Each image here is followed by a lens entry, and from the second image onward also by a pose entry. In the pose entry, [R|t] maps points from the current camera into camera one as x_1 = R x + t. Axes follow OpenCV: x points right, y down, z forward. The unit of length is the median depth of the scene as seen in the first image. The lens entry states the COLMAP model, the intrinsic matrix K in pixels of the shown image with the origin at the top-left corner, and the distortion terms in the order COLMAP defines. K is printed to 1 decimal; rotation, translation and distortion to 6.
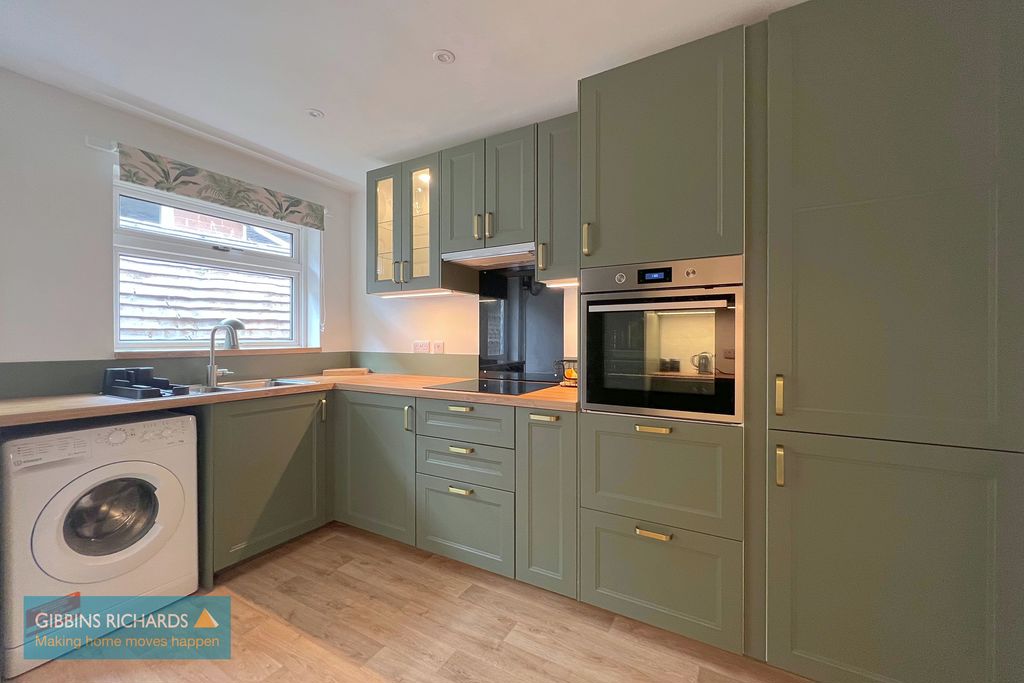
lens RADIAL K [[414.7, 0, 513.1], [0, 414.7, 337.1], [0, 0, 1]] dist [-0.000221, 0.000084]
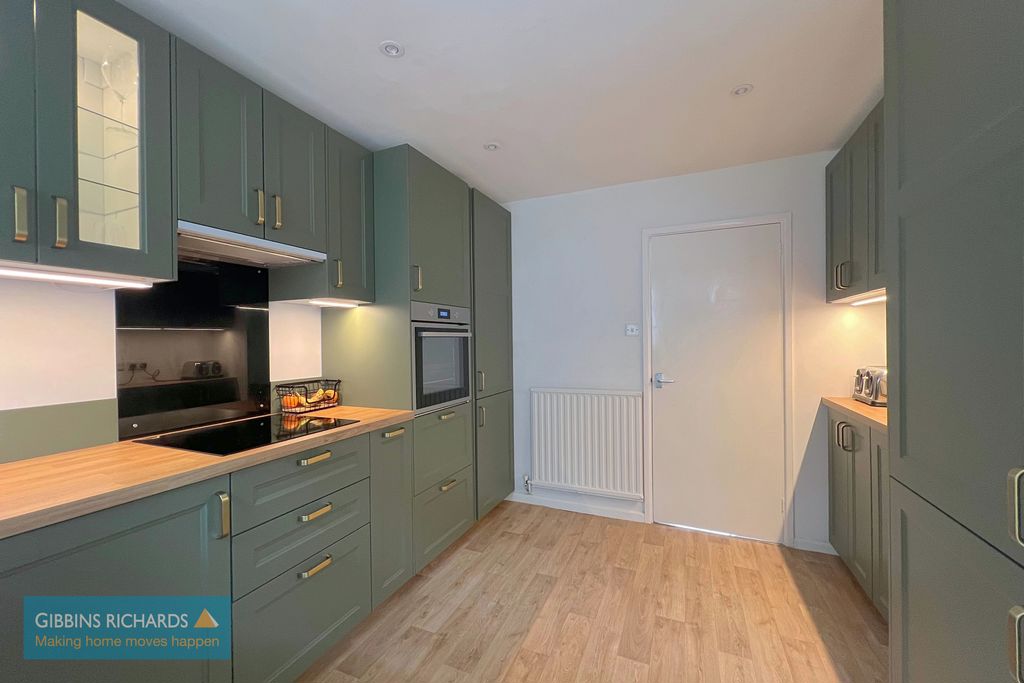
lens RADIAL K [[411.1, 0, 509.2], [0, 411.1, 342.7], [0, 0, 1]] dist [-0.001095, -0.000157]
pose [[-0.110417, 0.001155, 0.993885, -0.822418], [0.015304, 0.999883, 0.000538, -0.028626], [-0.993767, 0.015270, -0.110422, 0.660103]]
